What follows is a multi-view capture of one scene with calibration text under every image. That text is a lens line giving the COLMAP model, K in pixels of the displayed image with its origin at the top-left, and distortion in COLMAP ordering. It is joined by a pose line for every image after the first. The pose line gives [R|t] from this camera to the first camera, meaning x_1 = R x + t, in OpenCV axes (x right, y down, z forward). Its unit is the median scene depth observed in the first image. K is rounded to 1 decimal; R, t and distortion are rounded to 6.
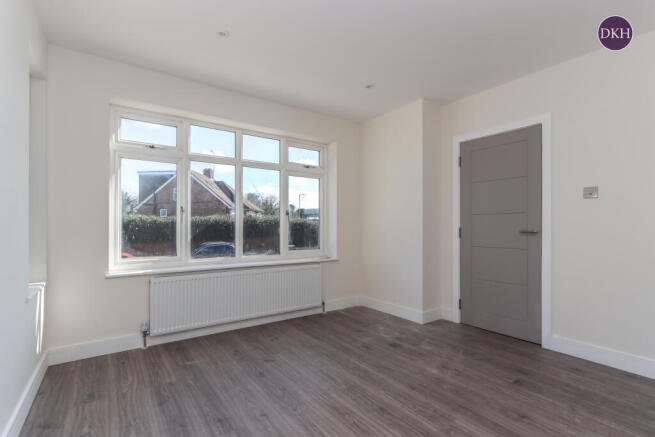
lens RADIAL K [[303.6, 0, 312.9], [0, 303.6, 224.0], [0, 0, 1]] dist [-0.001766, 0.000001]
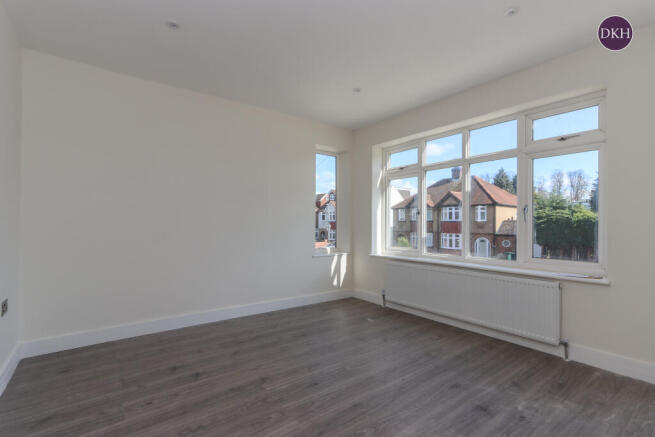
lens RADIAL K [[312.6, 0, 345.7], [0, 312.6, 219.6], [0, 0, 1]] dist [0.000156, 0.000040]
pose [[0.076282, -0.019449, -0.996897, 0.752534], [0.000624, 0.999810, -0.019458, 0.007880], [0.997086, 0.000863, 0.076280, 0.540871]]
